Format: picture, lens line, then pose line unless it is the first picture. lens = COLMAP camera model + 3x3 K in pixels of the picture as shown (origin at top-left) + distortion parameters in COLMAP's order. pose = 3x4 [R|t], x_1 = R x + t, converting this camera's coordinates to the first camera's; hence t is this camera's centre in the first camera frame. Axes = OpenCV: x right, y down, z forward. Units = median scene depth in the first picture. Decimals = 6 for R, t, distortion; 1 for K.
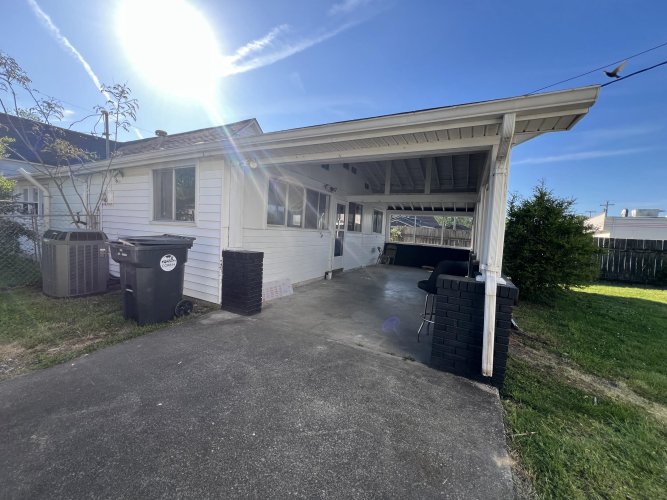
lens RADIAL K [[261.3, 0, 330.6], [0, 261.3, 251.0], [0, 0, 1]] dist [-0.000508, -0.000063]
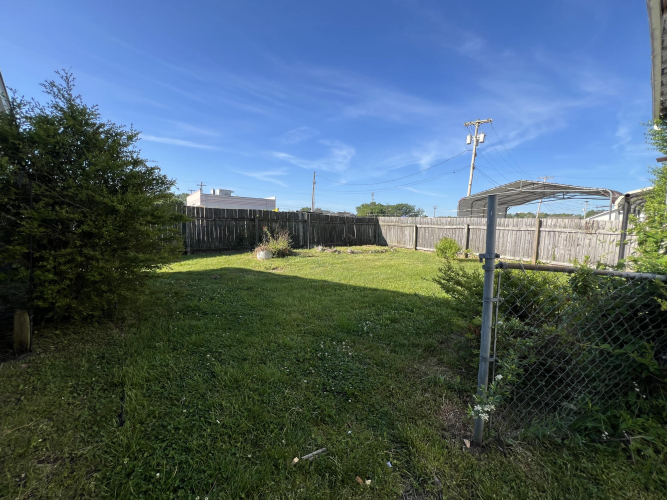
lens RADIAL K [[249.5, 0, 332.9], [0, 249.5, 240.4], [0, 0, 1]] dist [0.000423, 0.000021]
pose [[0.285983, -0.107603, 0.952174, 0.486986], [0.057090, 0.993823, 0.095163, 0.018284], [-0.956533, 0.027145, 0.290359, 0.408407]]
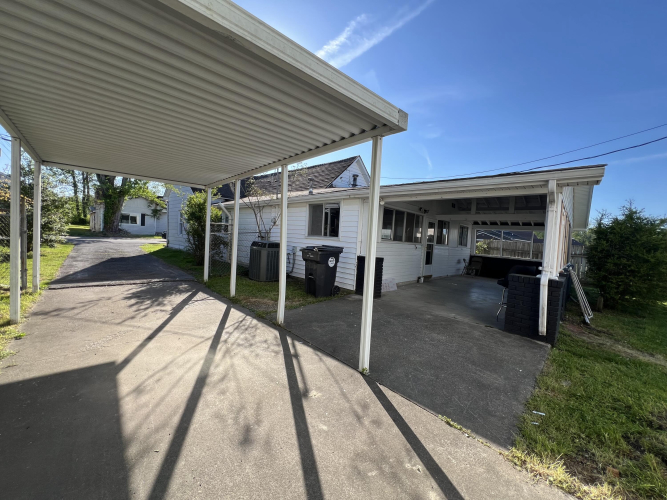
lens RADIAL K [[265.6, 0, 333.5], [0, 265.6, 250.0], [0, 0, 1]] dist [0.002664, 0.000692]
pose [[0.964760, 0.018087, -0.262509, -0.095021], [-0.030990, 0.998502, -0.045094, 0.027296], [0.261300, 0.051640, 0.963875, -0.401057]]
